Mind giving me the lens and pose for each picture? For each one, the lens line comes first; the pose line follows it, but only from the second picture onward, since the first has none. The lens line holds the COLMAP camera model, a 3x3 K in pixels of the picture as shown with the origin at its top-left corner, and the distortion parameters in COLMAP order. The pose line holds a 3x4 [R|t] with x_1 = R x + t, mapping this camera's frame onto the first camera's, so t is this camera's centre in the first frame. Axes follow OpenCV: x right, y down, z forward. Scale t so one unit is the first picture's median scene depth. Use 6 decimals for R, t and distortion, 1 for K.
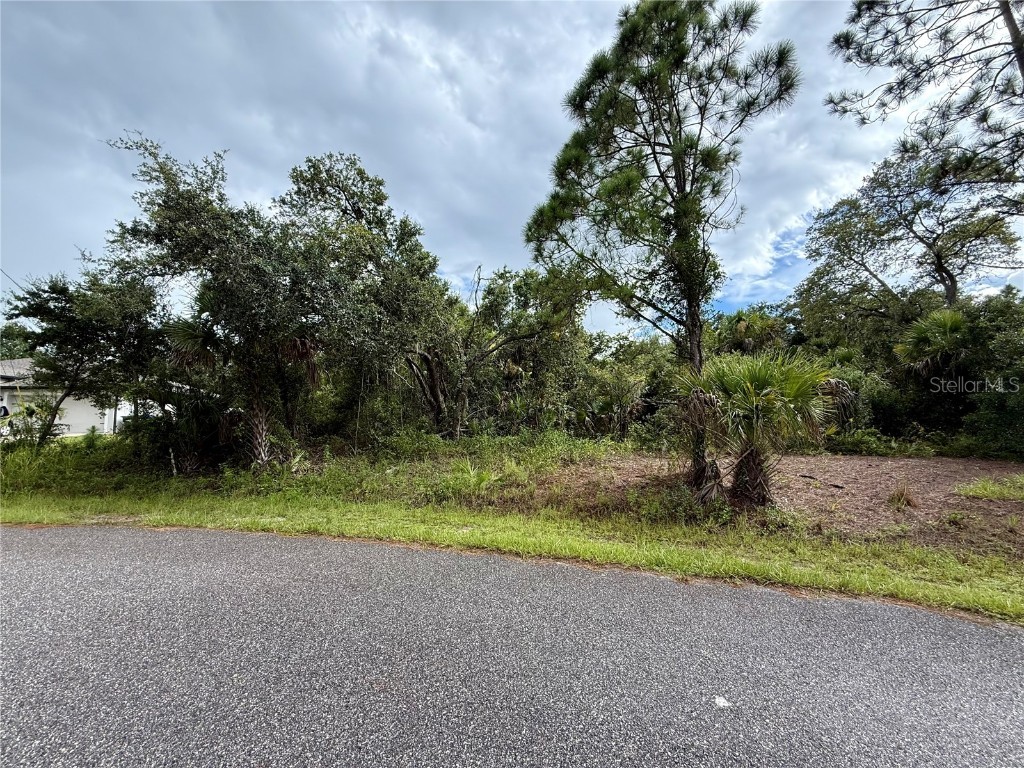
lens RADIAL K [[411.5, 0, 513.6], [0, 411.5, 385.4], [0, 0, 1]] dist [0.002210, -0.000032]
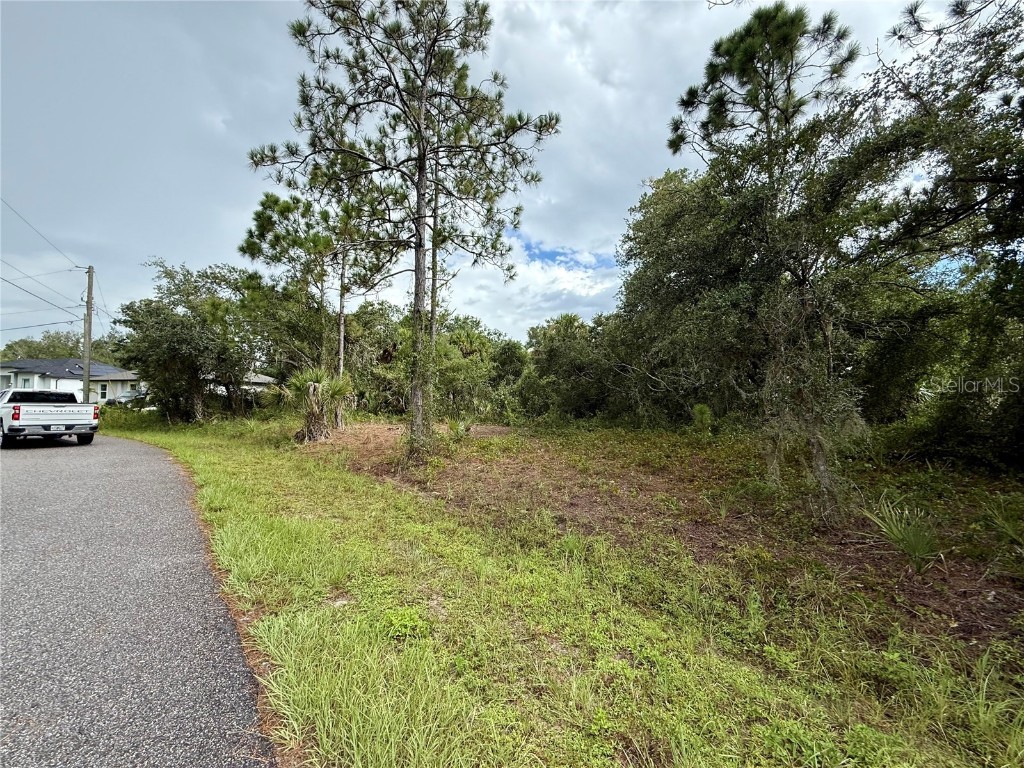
lens RADIAL K [[413.9, 0, 511.3], [0, 413.9, 386.9], [0, 0, 1]] dist [0.002823, -0.000345]
pose [[0.947721, -0.001109, -0.319098, 1.462366], [0.017677, 0.998641, 0.049029, -0.046520], [0.318610, -0.052107, 0.946453, -0.425240]]
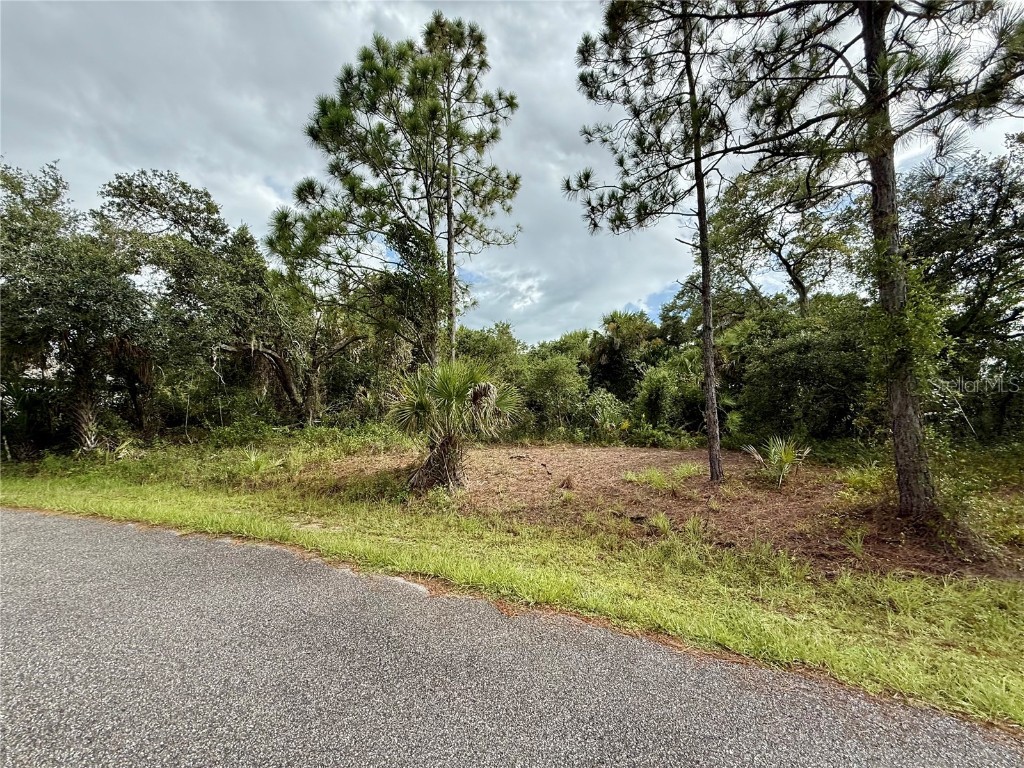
lens RADIAL K [[408.5, 0, 509.4], [0, 408.5, 385.2], [0, 0, 1]] dist [0.001945, -0.000496]
pose [[0.999832, 0.009633, 0.015602, 0.484594], [-0.009980, 0.999701, 0.022344, -0.020521], [-0.015382, -0.022496, 0.999629, -0.109642]]
